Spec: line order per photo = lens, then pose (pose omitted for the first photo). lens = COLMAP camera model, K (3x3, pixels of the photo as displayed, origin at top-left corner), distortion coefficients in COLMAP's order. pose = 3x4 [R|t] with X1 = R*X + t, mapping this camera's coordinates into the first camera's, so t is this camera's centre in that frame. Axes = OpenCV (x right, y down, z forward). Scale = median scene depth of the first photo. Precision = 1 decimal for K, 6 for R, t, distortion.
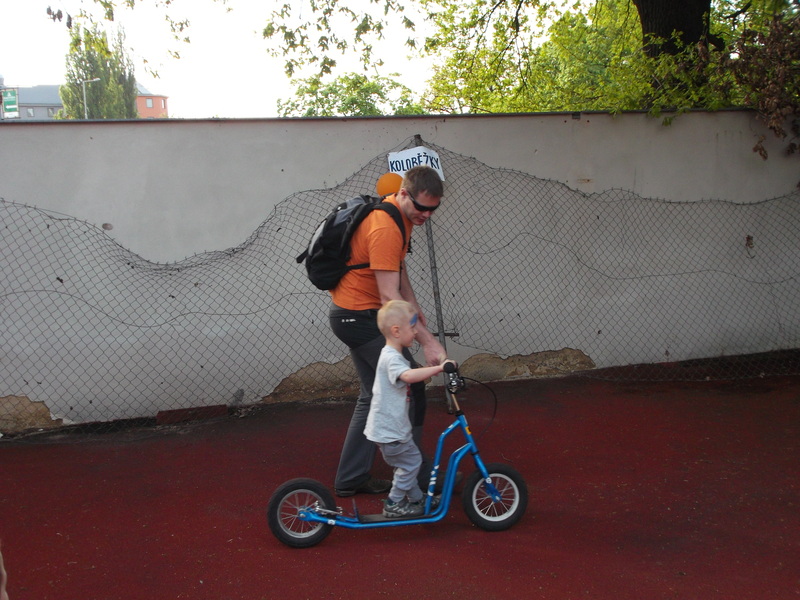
lens RADIAL K [[940.6, 0, 400.0], [0, 940.6, 300.0], [0, 0, 1]] dist [0.015167, -0.007050]
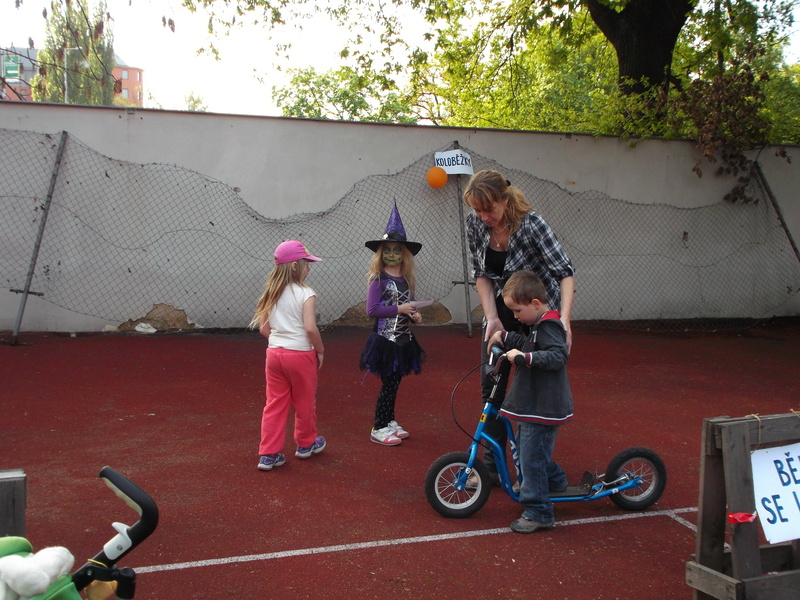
lens RADIAL K [[940.6, 0, 400.0], [0, 940.6, 300.0], [0, 0, 1]] dist [0.015167, -0.007050]
pose [[0.996498, 0.069685, 0.046216, -0.103182], [-0.070086, 0.997516, 0.007112, 0.051055], [-0.045605, -0.010326, 0.998906, -0.360226]]
